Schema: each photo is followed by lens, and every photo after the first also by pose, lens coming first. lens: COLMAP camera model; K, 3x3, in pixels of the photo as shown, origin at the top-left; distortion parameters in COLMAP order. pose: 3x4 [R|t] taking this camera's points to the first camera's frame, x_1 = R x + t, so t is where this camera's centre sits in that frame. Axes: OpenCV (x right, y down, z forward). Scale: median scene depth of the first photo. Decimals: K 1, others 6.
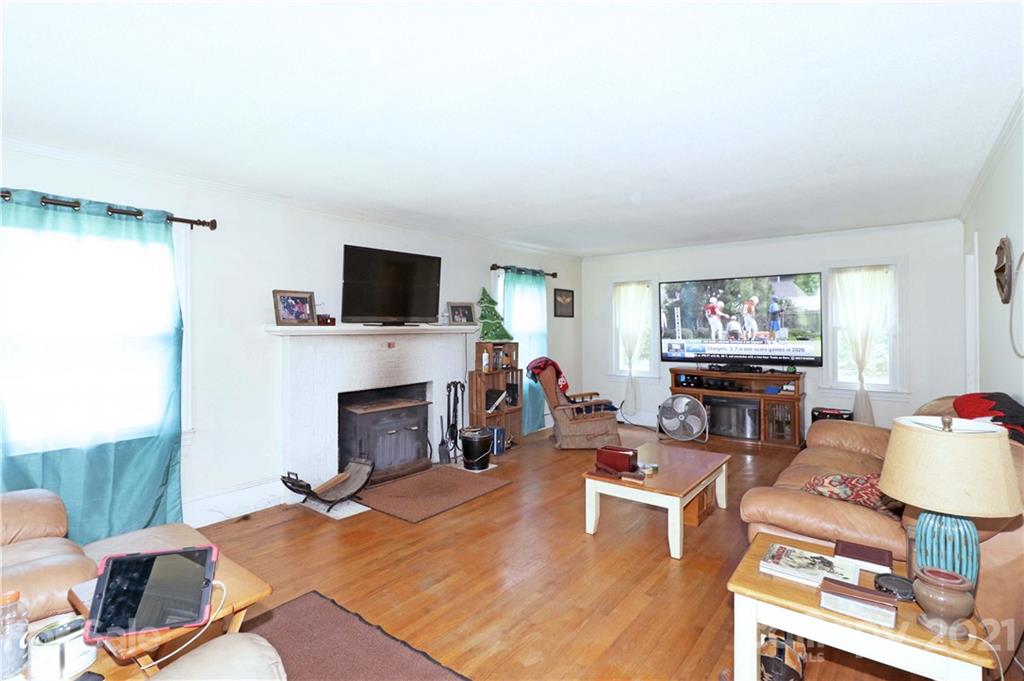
lens RADIAL K [[499.7, 0, 536.5], [0, 499.7, 325.5], [0, 0, 1]] dist [-0.020212, 0.000281]
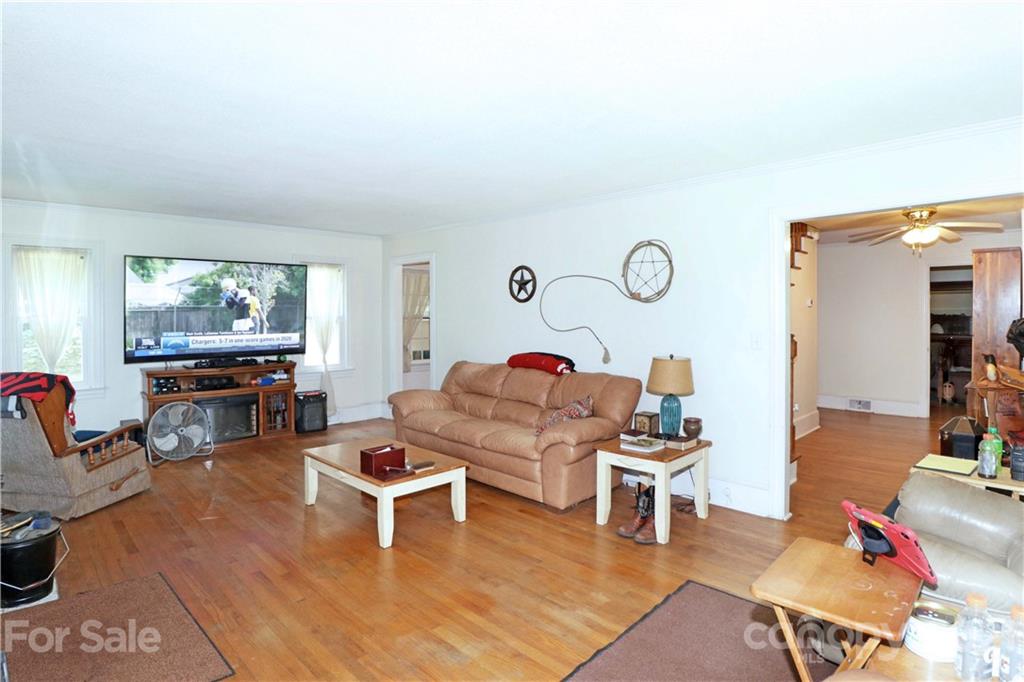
lens RADIAL K [[534.1, 0, 500.9], [0, 534.1, 314.0], [0, 0, 1]] dist [-0.029560, -0.000194]
pose [[0.163098, 0.002478, 0.986607, -0.487844], [0.000877, 0.999996, -0.002657, 0.001945], [-0.986609, 0.001299, 0.163096, 0.390707]]
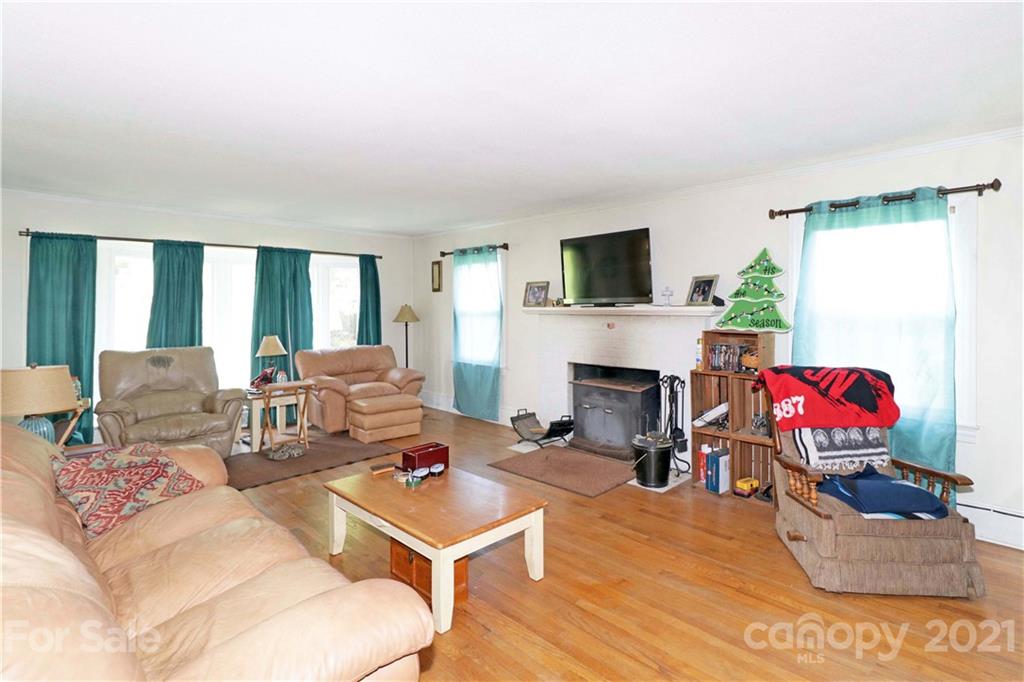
lens RADIAL K [[499.7, 0, 545.0], [0, 499.7, 320.2], [0, 0, 1]] dist [-0.020212, 0.000281]
pose [[-0.119680, 0.023348, -0.992538, 0.607739], [0.000539, 0.999725, 0.023452, 0.003279], [0.992812, 0.002272, -0.119659, 0.814631]]
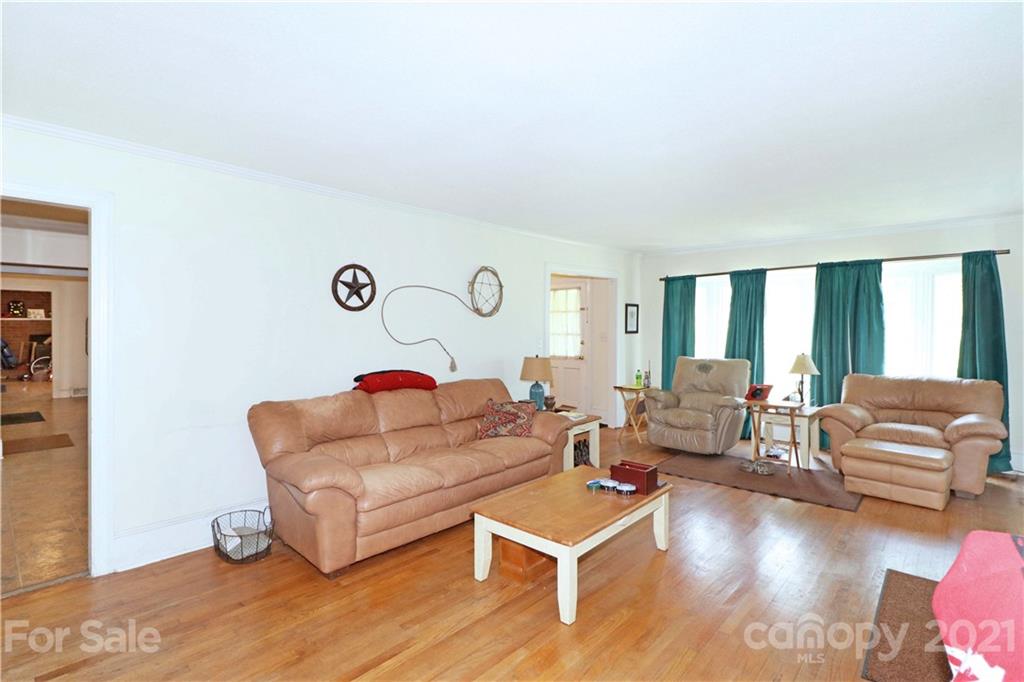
lens RADIAL K [[499.7, 0, 523.0], [0, 499.7, 335.8], [0, 0, 1]] dist [-0.020212, 0.000281]
pose [[-0.993785, -0.000617, 0.111316, 0.141274], [0.001514, 0.999817, 0.019066, 0.000855], [-0.111307, 0.019116, -0.993602, 1.180499]]
